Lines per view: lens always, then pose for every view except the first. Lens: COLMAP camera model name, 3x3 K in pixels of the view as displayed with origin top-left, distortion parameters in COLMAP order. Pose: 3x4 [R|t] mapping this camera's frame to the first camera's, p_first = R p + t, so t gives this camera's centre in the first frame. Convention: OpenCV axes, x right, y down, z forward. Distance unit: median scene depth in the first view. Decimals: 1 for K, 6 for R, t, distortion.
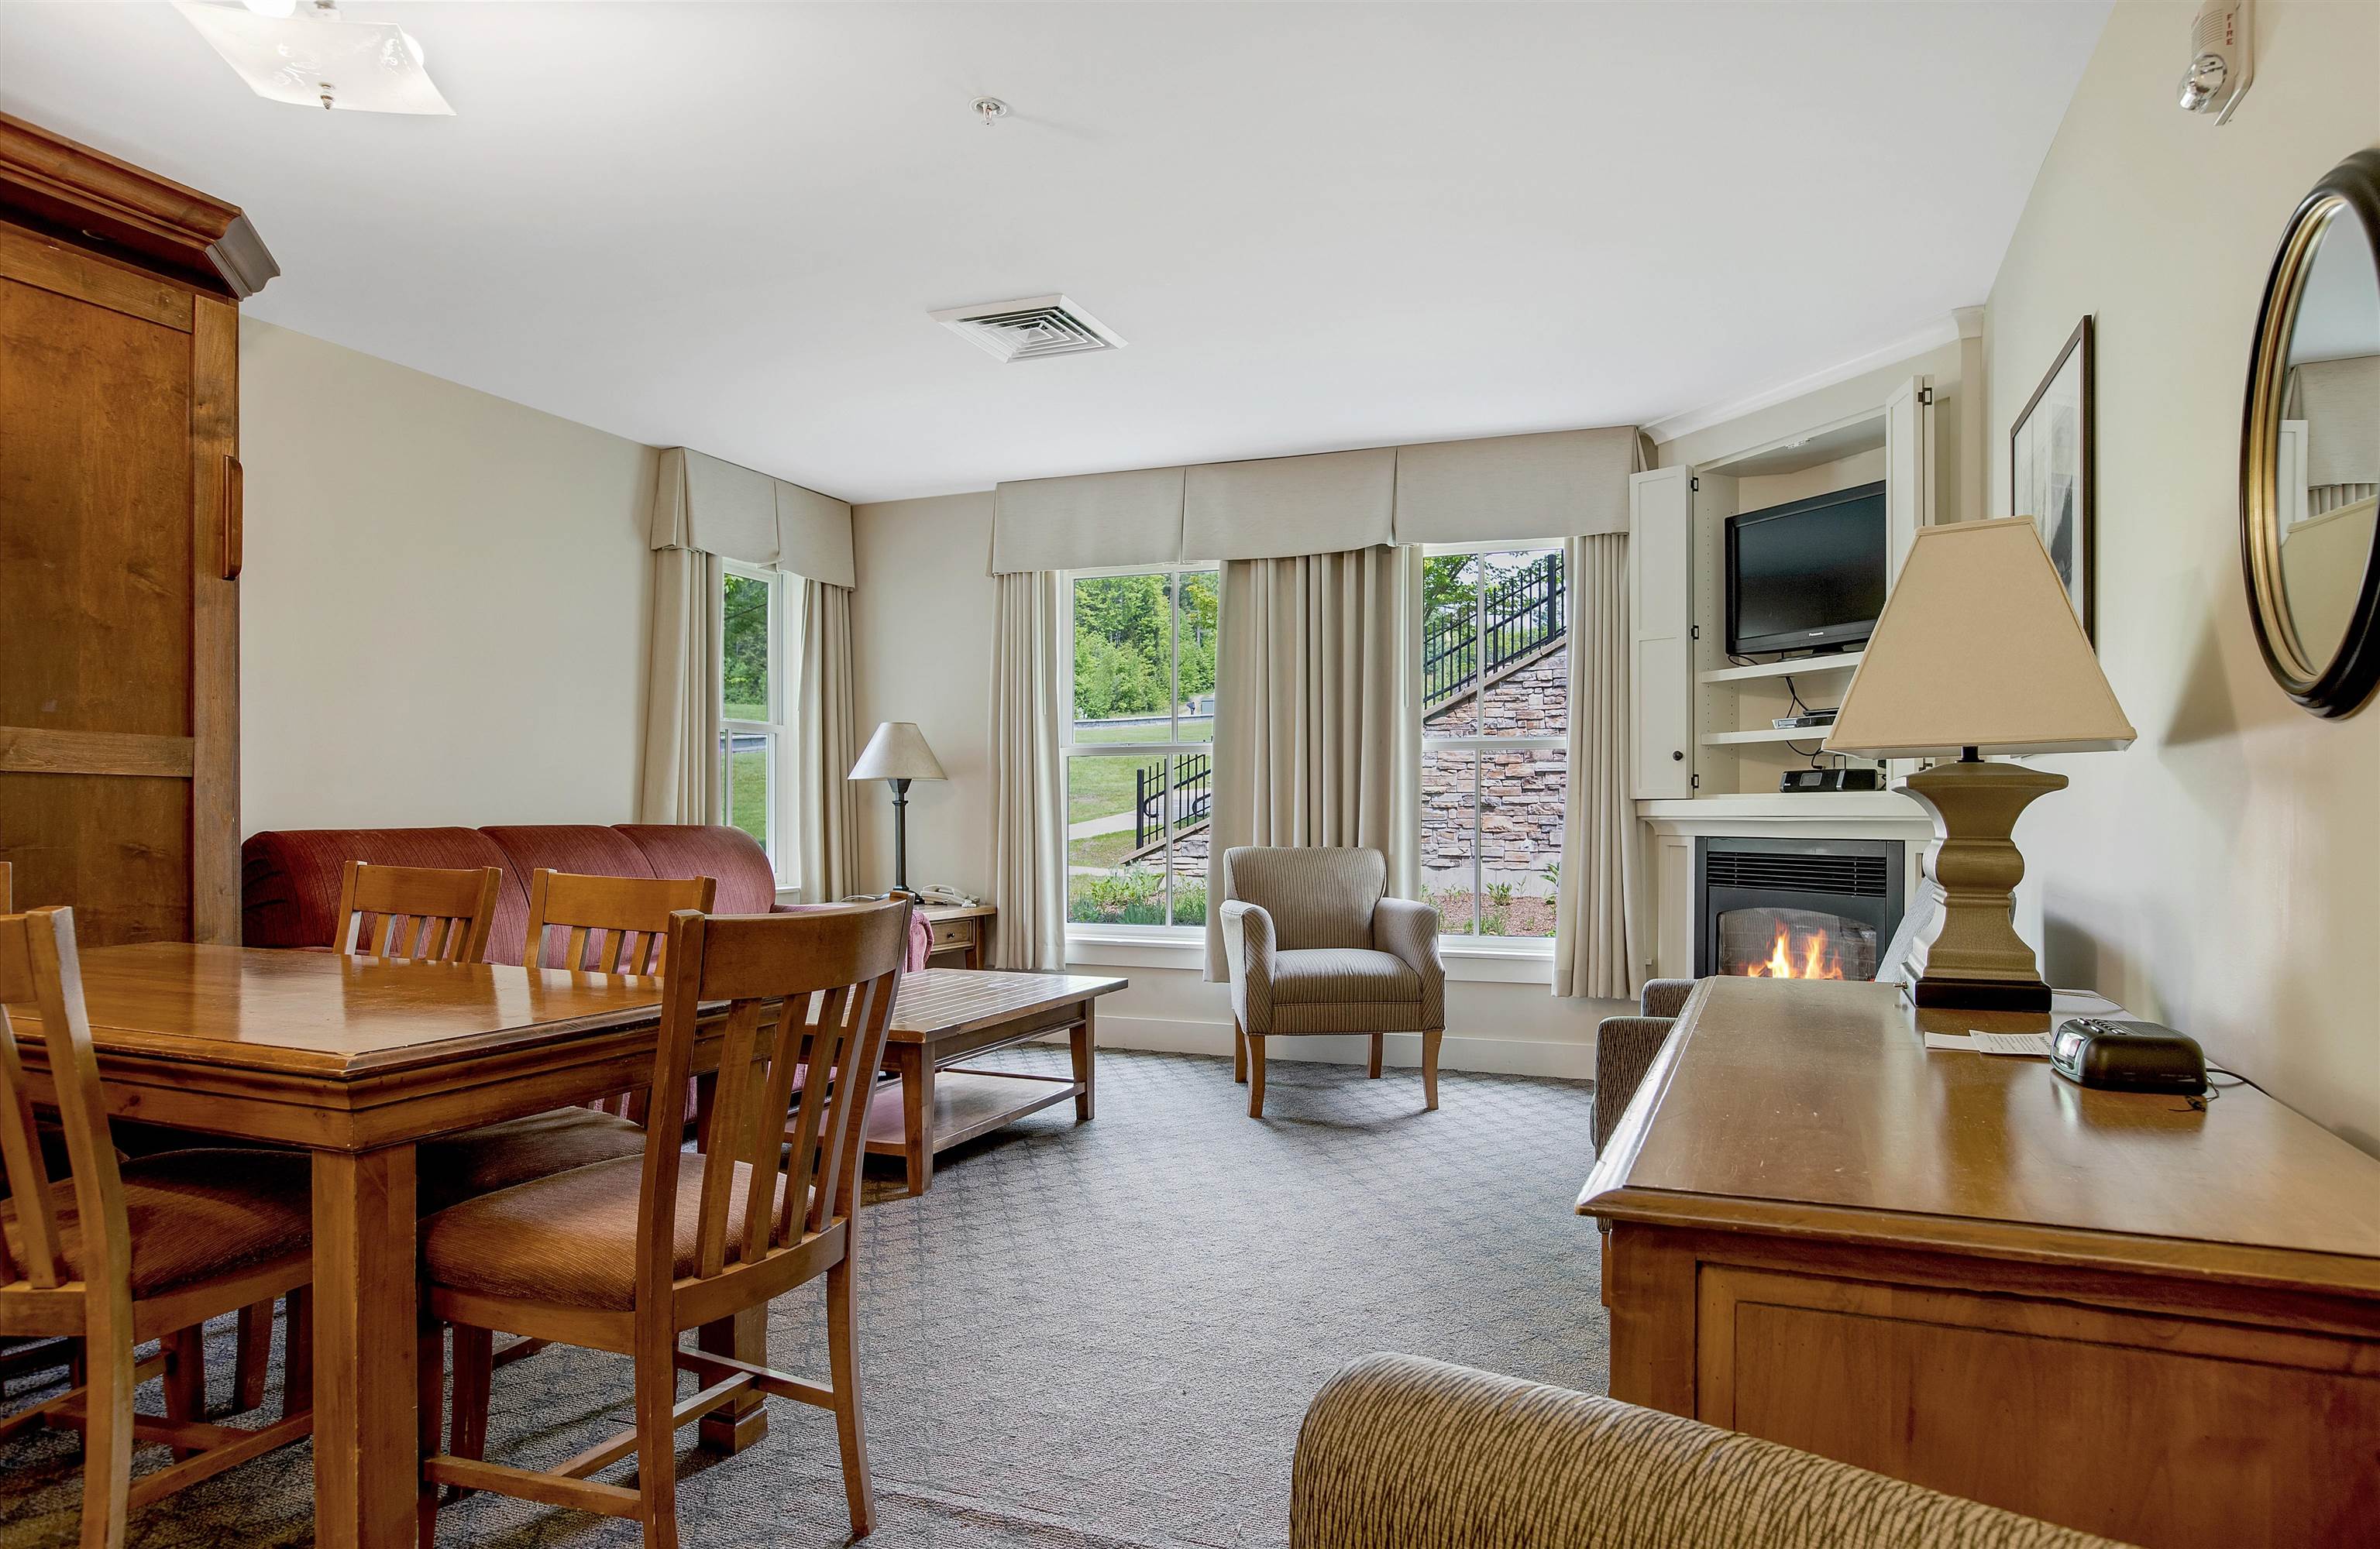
lens RADIAL K [[1405.7, 0, 1228.3], [0, 1405.7, 819.0], [0, 0, 1]] dist [-0.072855, 0.074905]
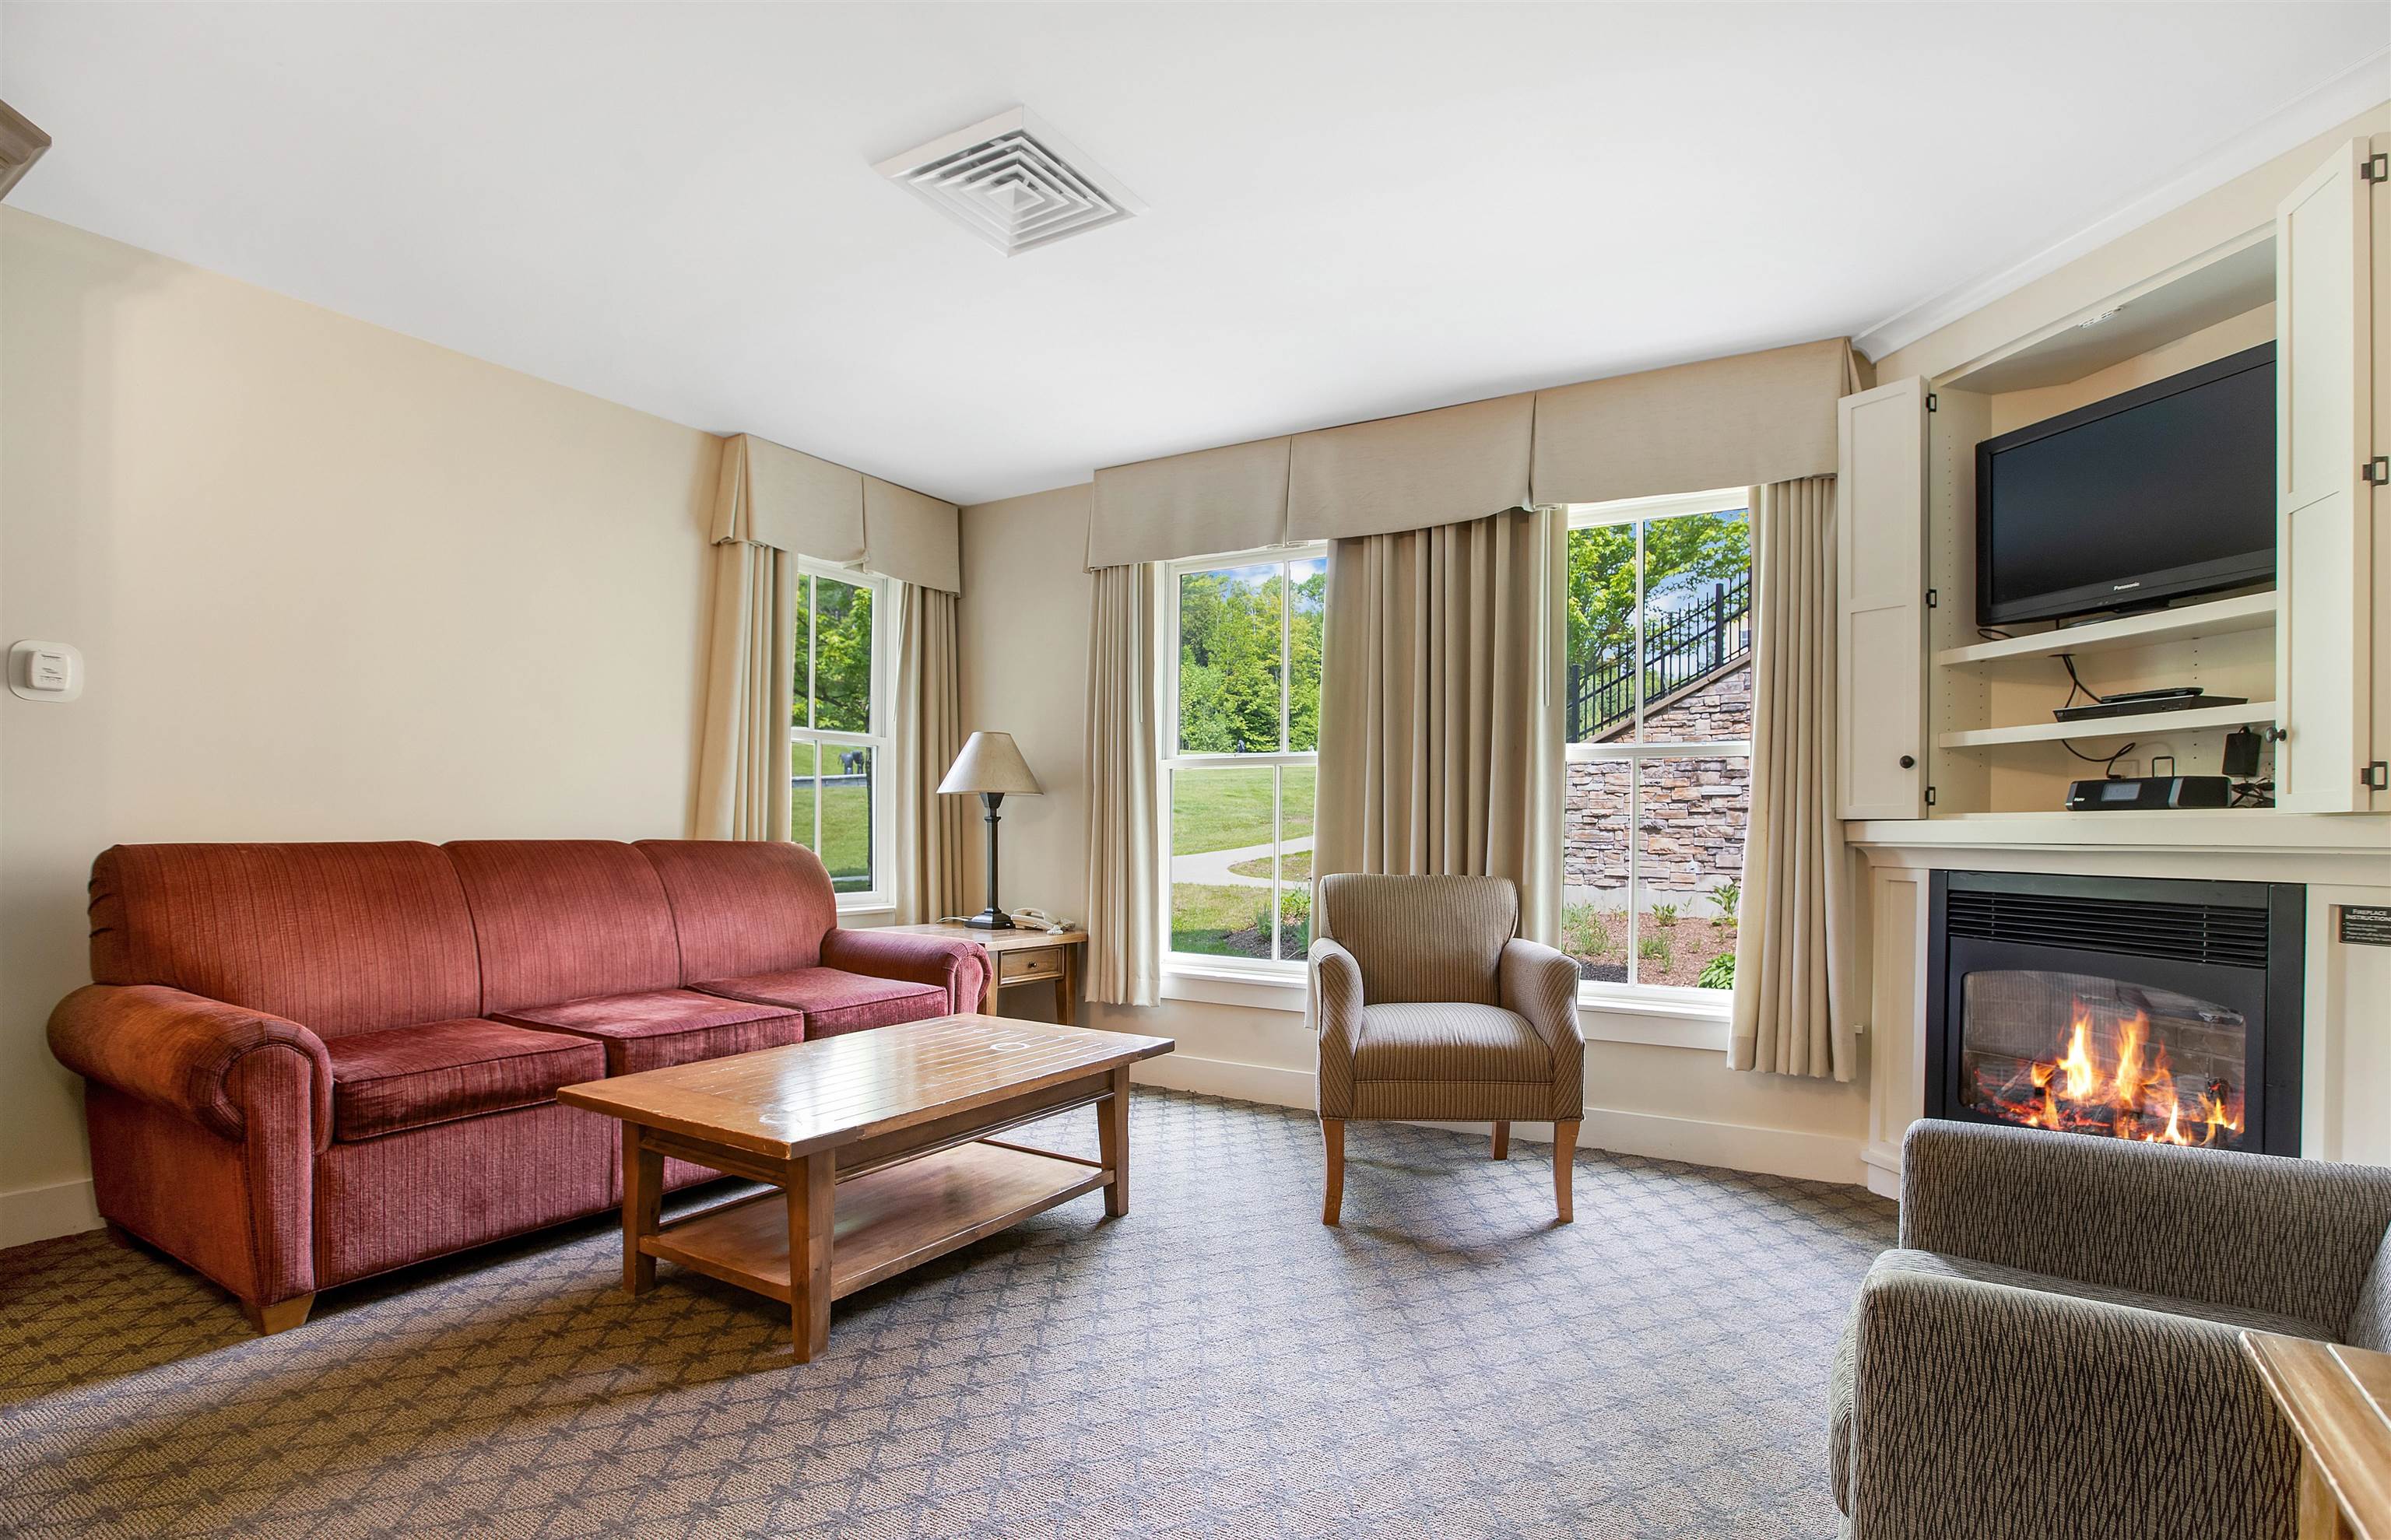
lens RADIAL K [[1143.8, 0, 1256.0], [0, 1143.8, 841.3], [0, 0, 1]] dist [-0.068662, 0.033251]
pose [[0.987756, 0.009663, -0.155710, 0.066714], [-0.009116, 0.999950, 0.004229, -0.001796], [0.155743, -0.002757, 0.987794, 0.331593]]
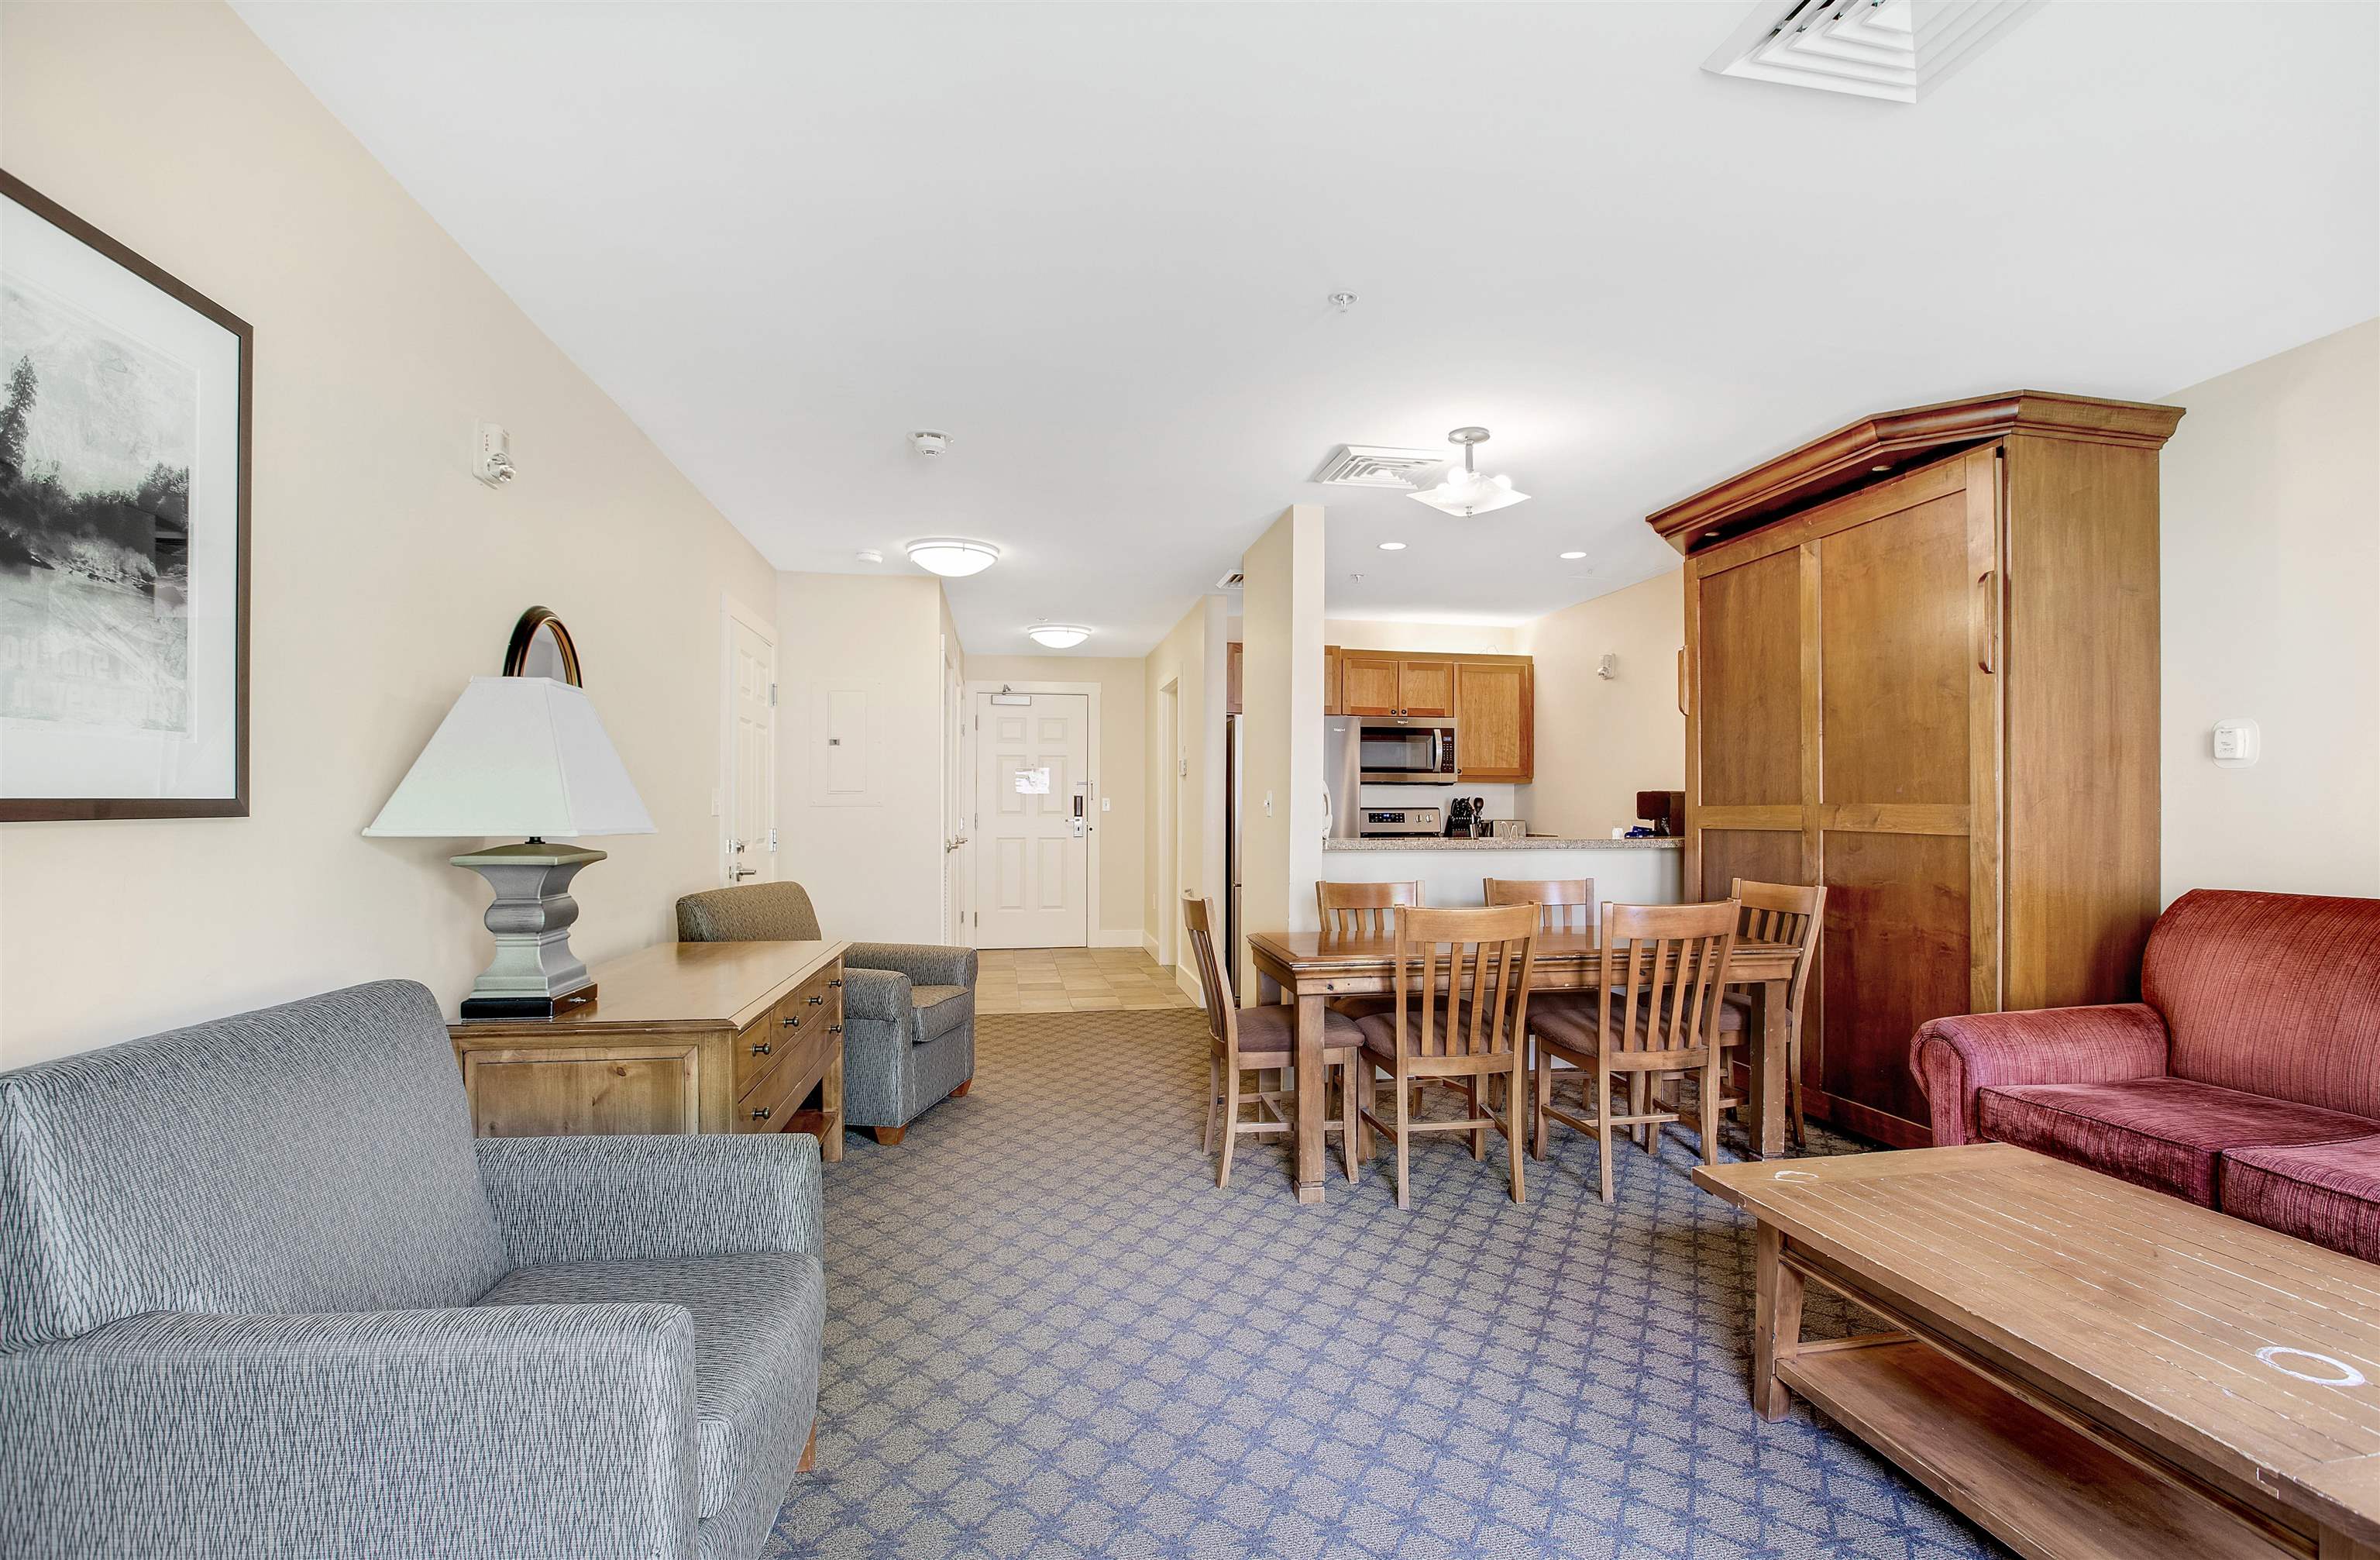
lens RADIAL K [[1137.9, 0, 1261.2], [0, 1137.9, 805.9], [0, 0, 1]] dist [-0.001172, -0.000393]
pose [[-0.828888, -0.005211, -0.559390, 0.238280], [-0.006444, 0.999979, 0.000233, -0.034815], [0.559377, 0.003798, -0.828905, 0.961574]]
